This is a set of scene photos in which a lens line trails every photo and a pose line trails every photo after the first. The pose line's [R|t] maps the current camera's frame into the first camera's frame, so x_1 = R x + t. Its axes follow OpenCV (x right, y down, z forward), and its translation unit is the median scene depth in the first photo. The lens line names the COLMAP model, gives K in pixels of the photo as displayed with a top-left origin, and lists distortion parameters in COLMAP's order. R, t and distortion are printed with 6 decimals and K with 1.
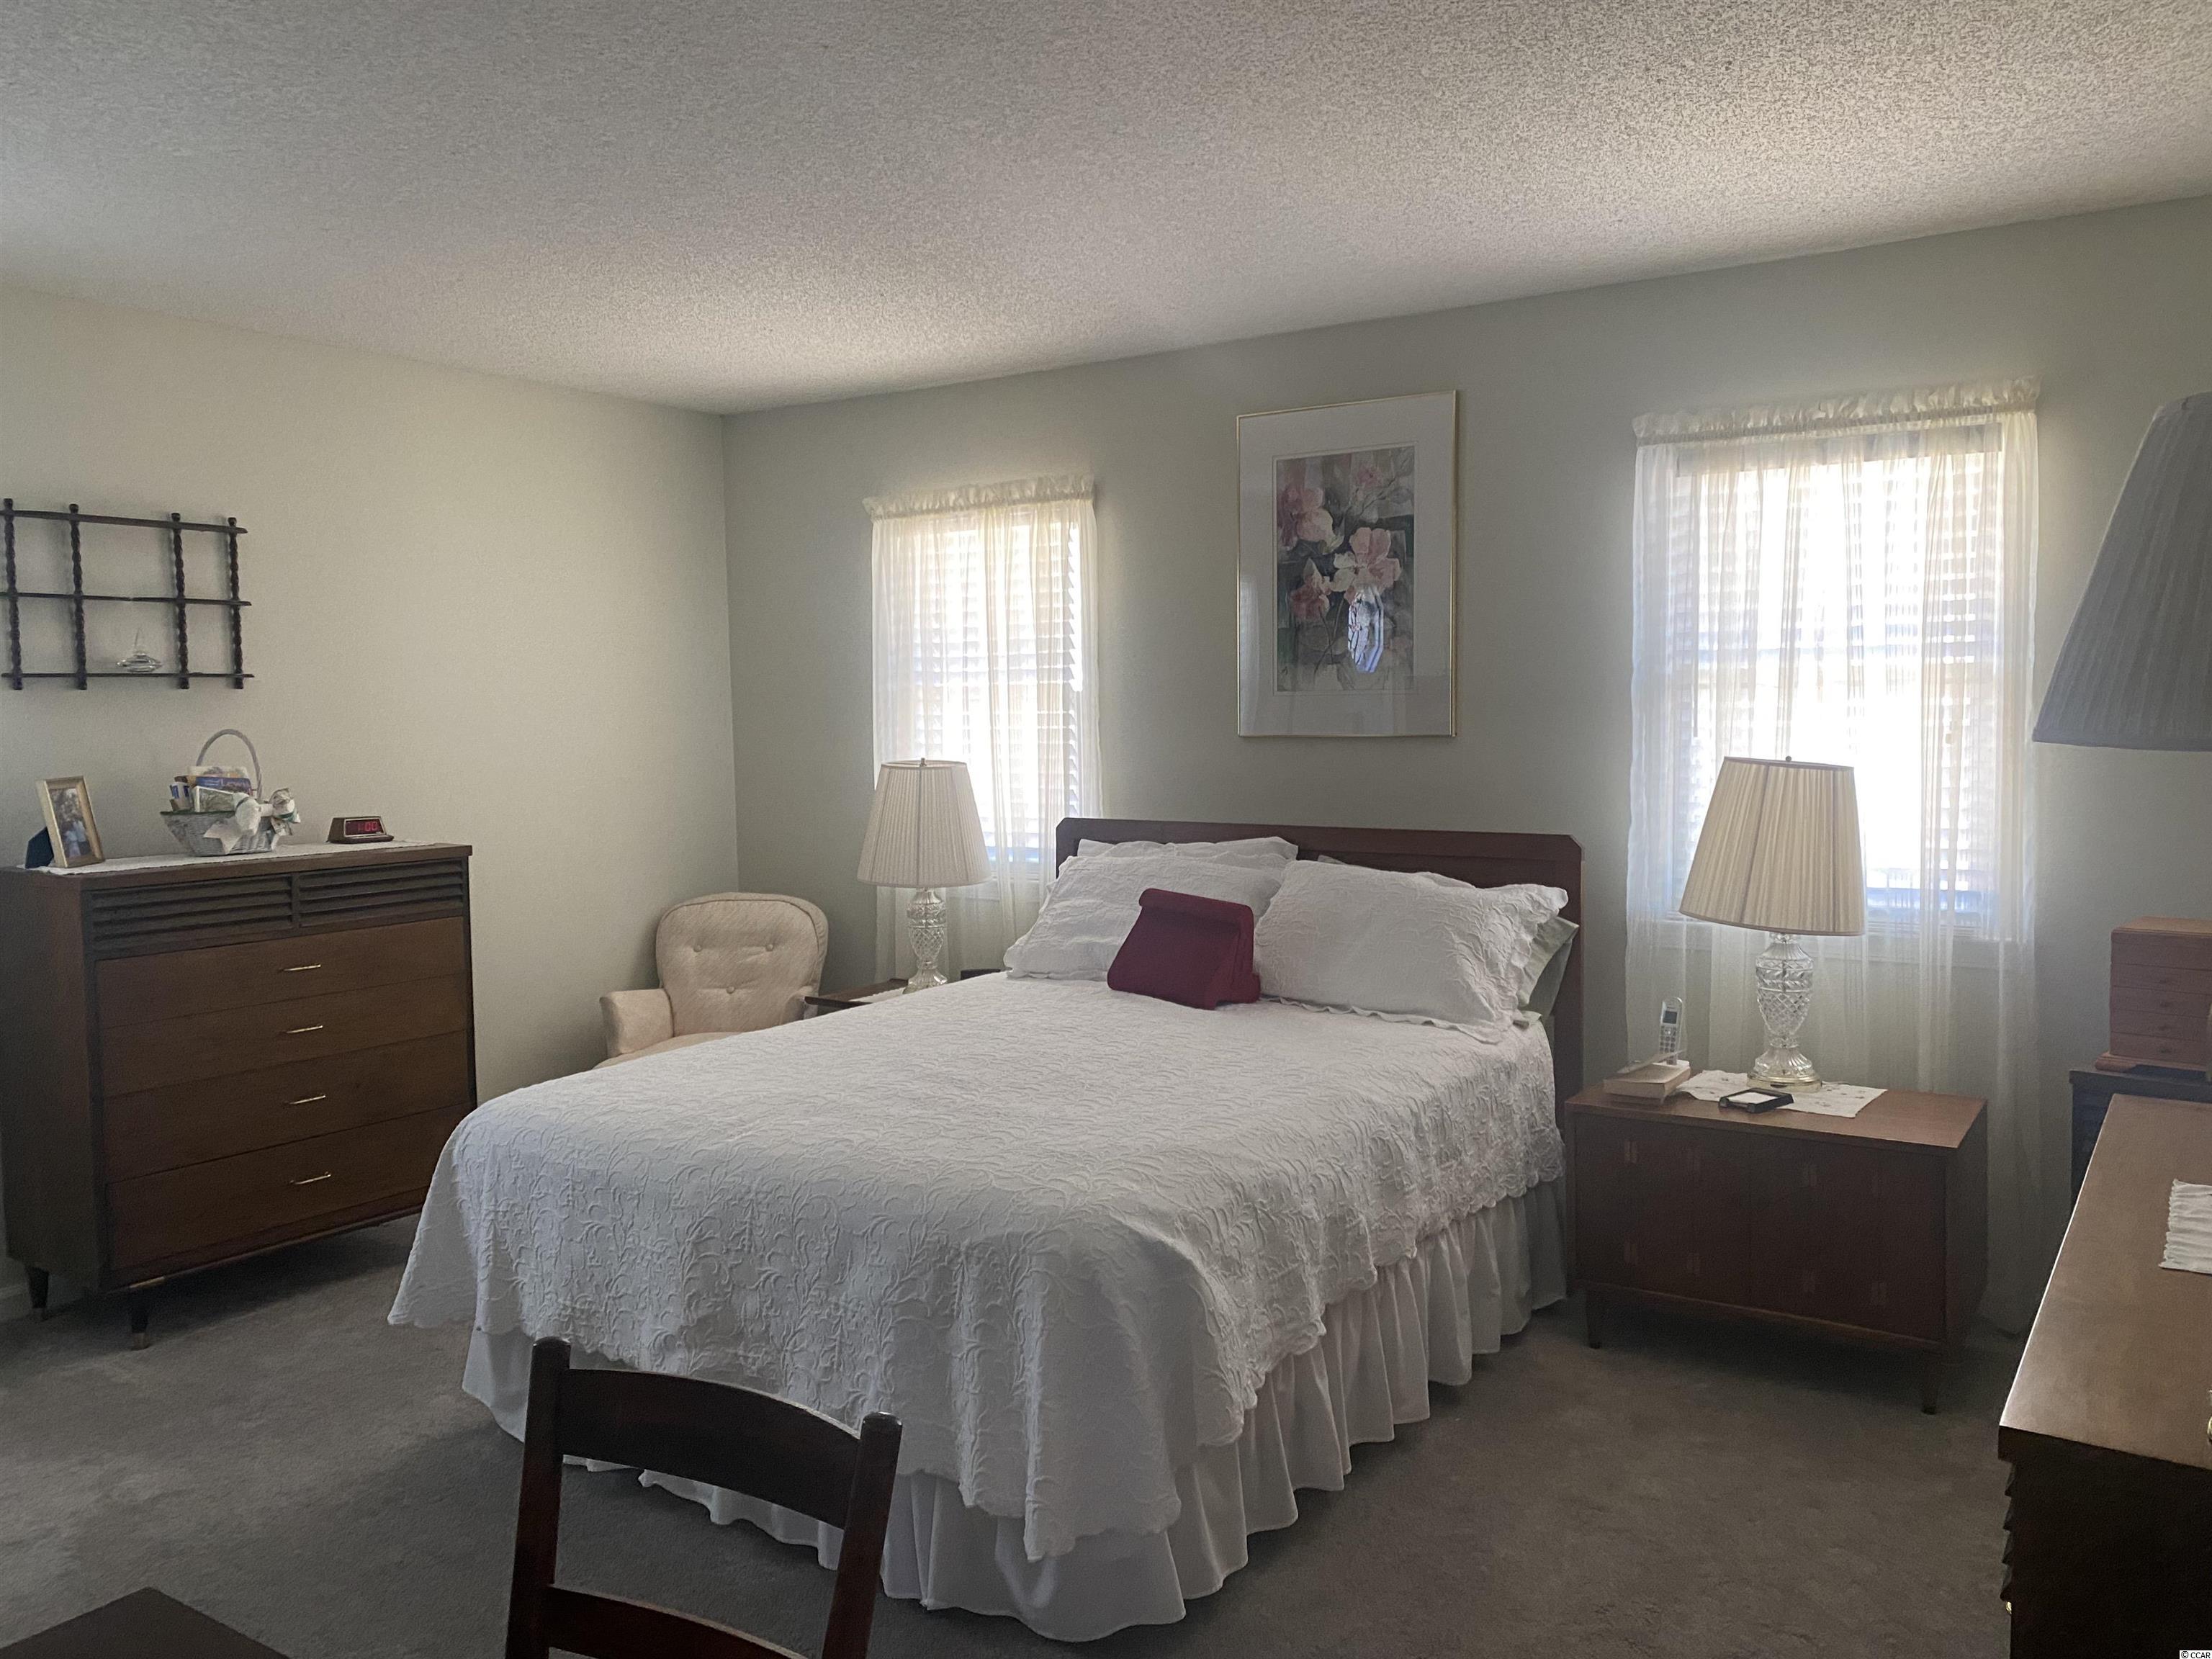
lens RADIAL K [[1660.9, 0, 1106.0], [0, 1660.9, 829.5], [0, 0, 1]] dist [0.119435, -0.225566]
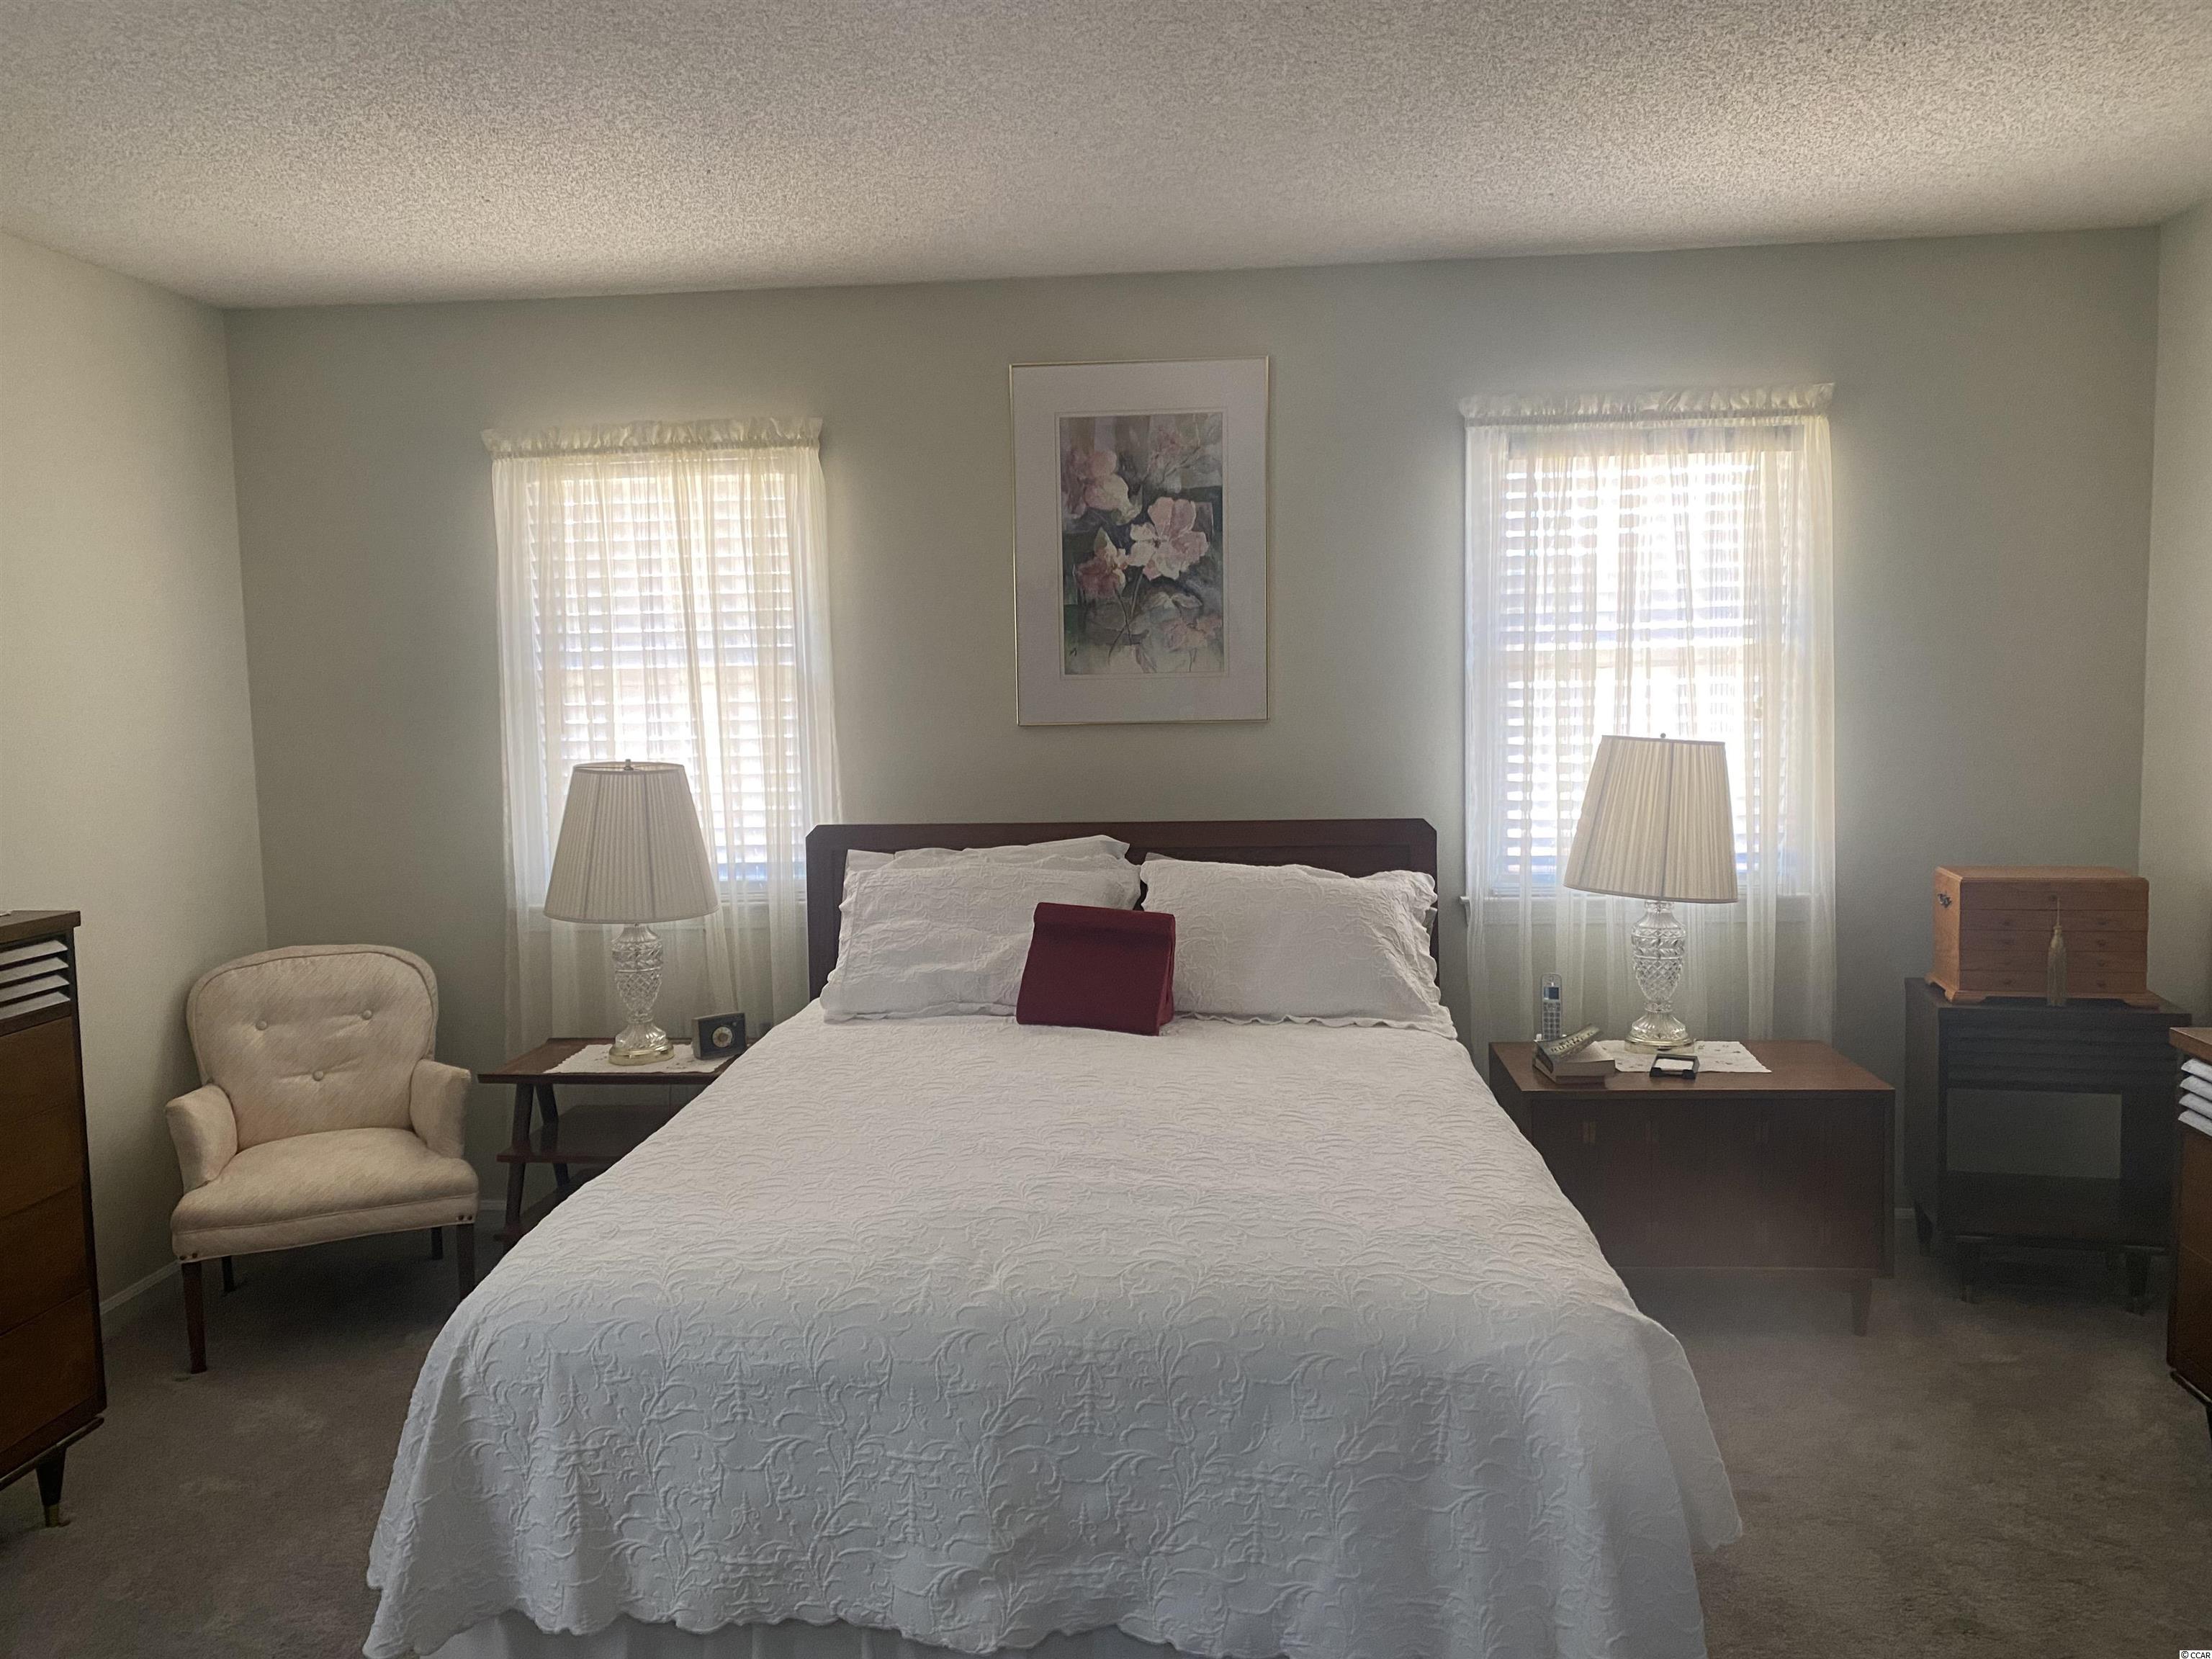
lens RADIAL K [[1660.9, 0, 1106.0], [0, 1660.9, 829.5], [0, 0, 1]] dist [0.119435, -0.225566]
pose [[0.879875, -0.050492, 0.472515, -0.326309], [0.045205, 0.998723, 0.022544, -0.019295], [-0.473050, 0.001524, 0.881034, 0.204139]]
